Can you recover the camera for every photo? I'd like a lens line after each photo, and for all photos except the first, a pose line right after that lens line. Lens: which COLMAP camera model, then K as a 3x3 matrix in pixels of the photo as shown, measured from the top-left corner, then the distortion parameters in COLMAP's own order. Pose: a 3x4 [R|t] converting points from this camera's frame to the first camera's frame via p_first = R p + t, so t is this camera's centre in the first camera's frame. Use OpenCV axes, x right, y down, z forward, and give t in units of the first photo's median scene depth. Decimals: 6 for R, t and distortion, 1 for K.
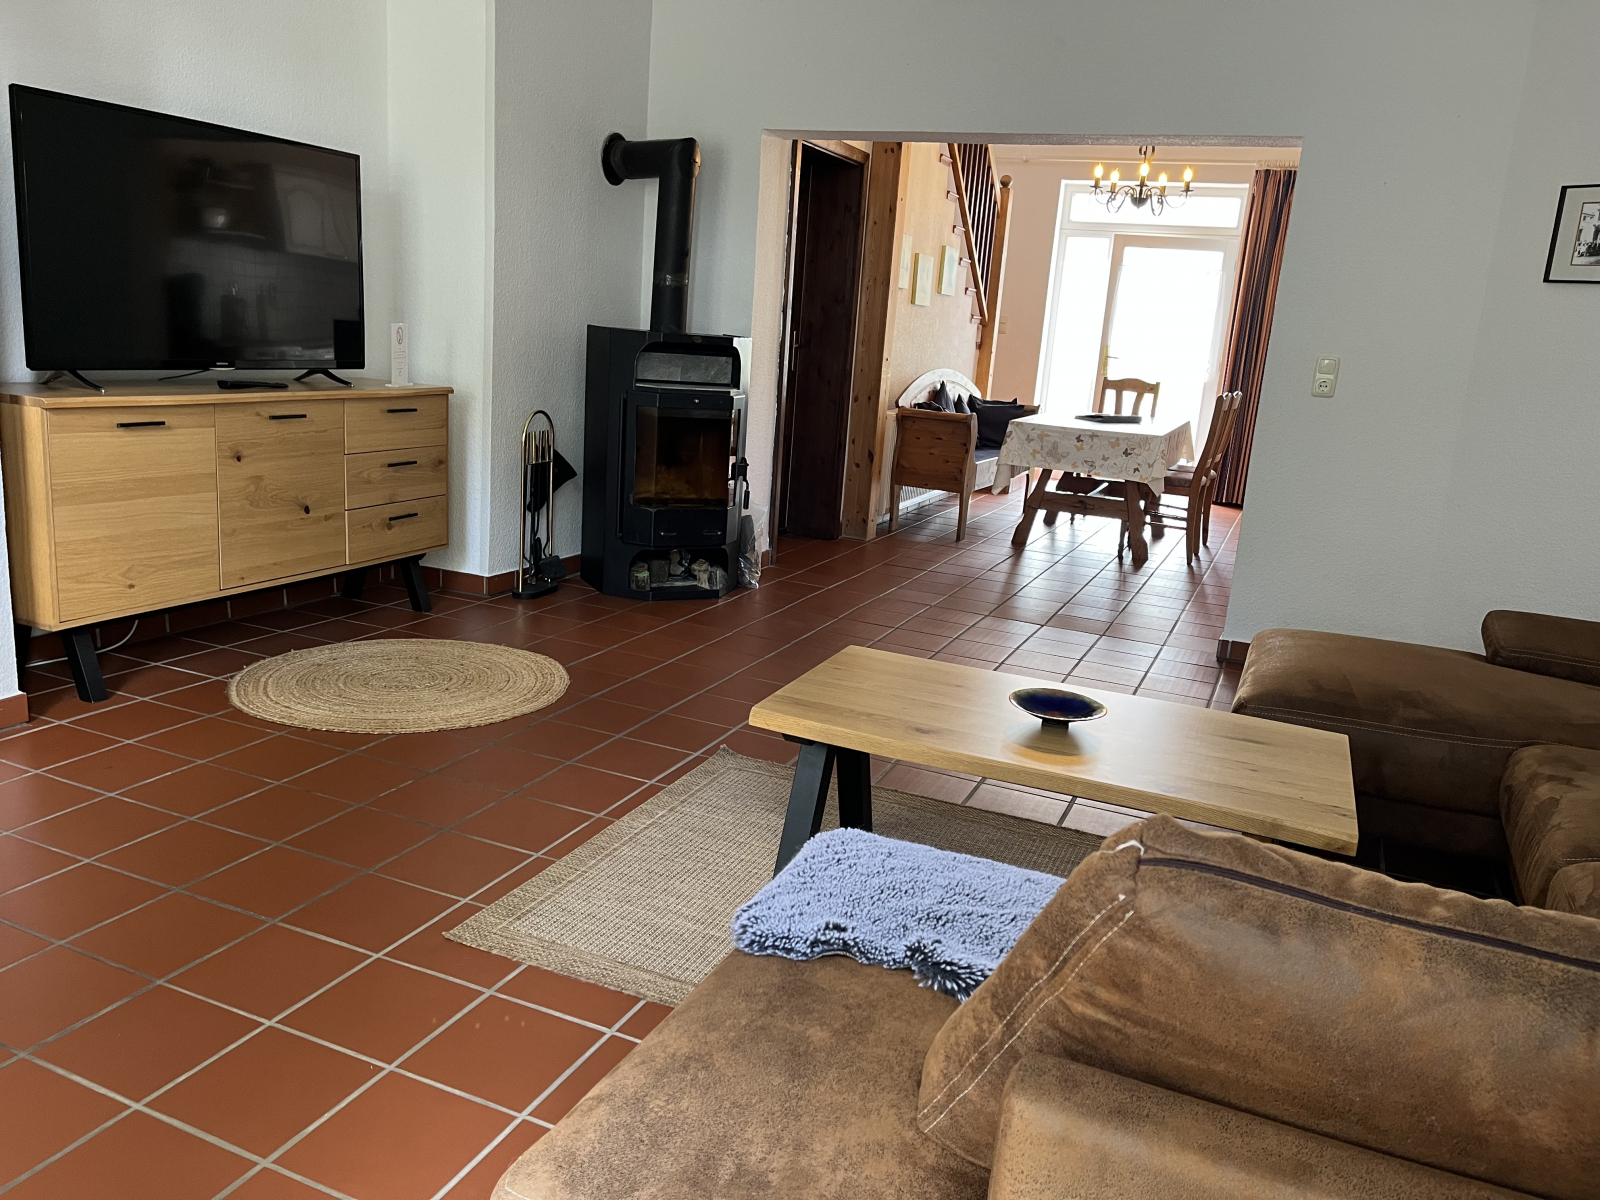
lens RADIAL K [[1218.2, 0, 807.0], [0, 1218.2, 595.3], [0, 0, 1]] dist [0.026476, -0.005851]
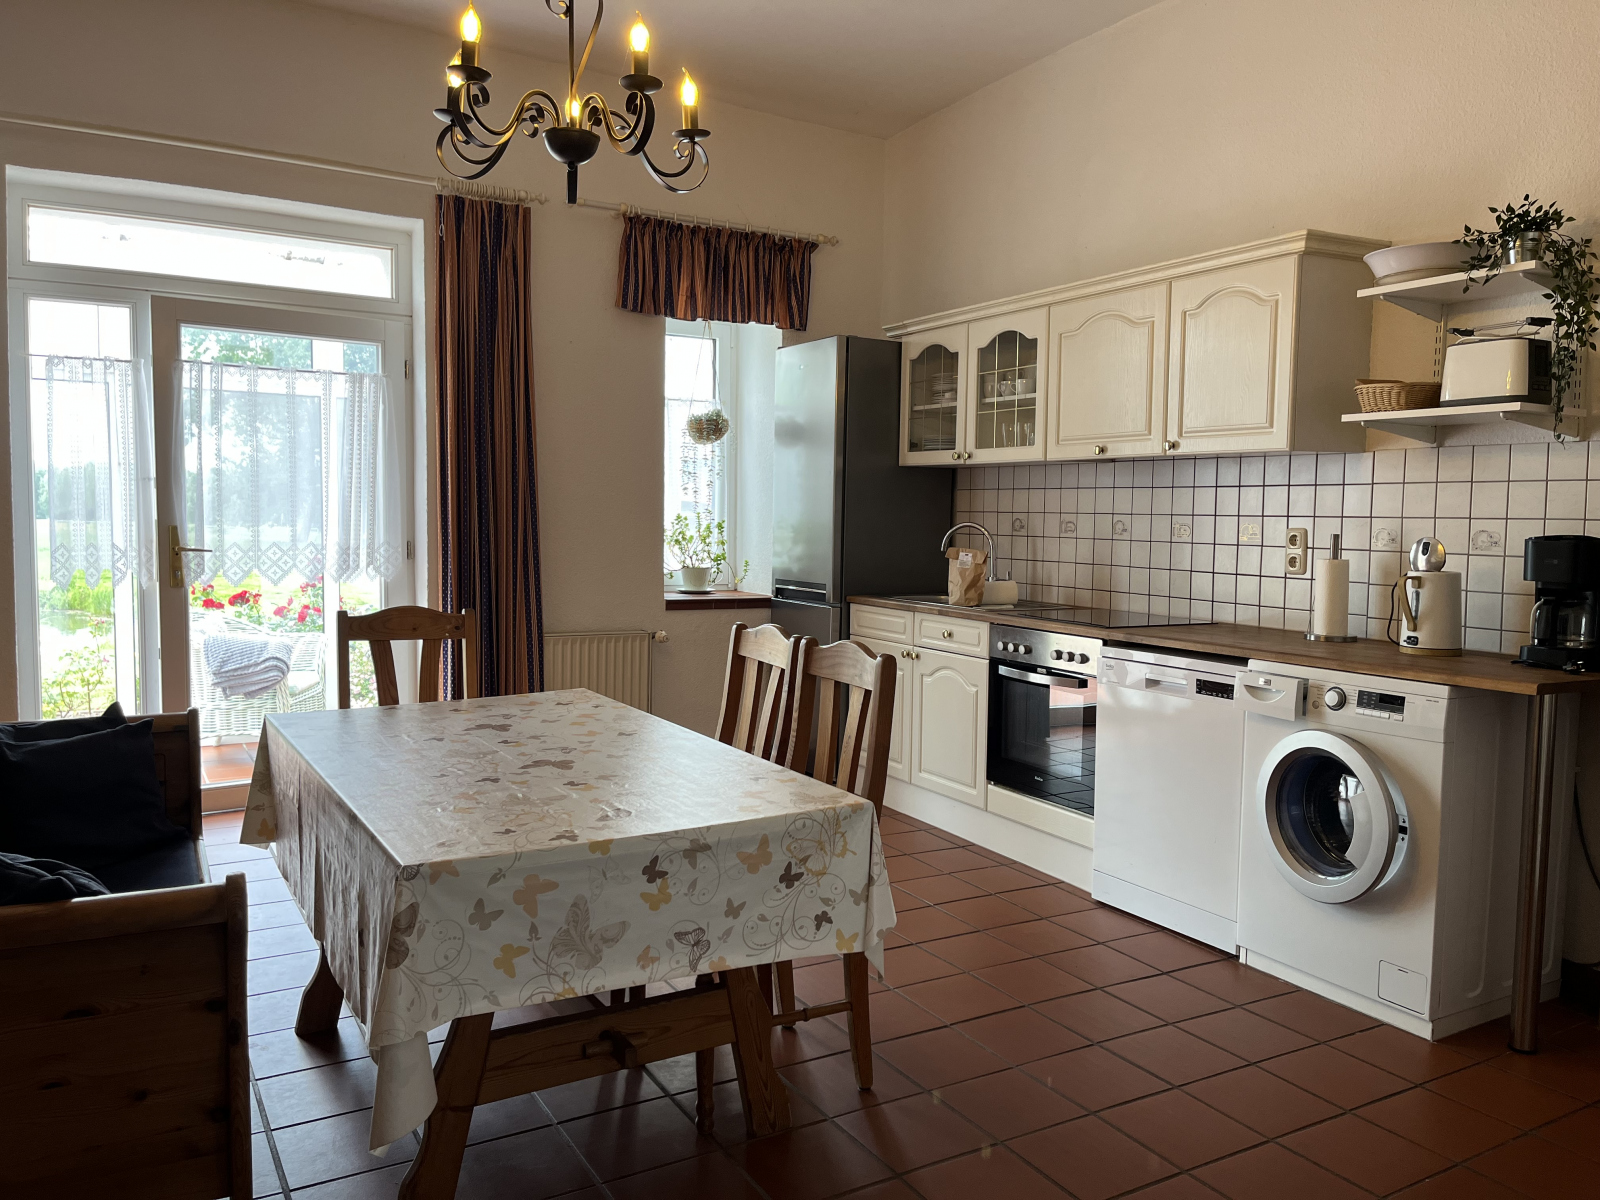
lens RADIAL K [[1218.2, 0, 794.7], [0, 1218.2, 602.9], [0, 0, 1]] dist [0.026476, -0.005851]
pose [[0.604481, -0.128876, 0.786126, 0.014339], [0.211158, 0.977450, -0.002126, -0.149082], [-0.768124, 0.167282, 0.618063, 0.629677]]
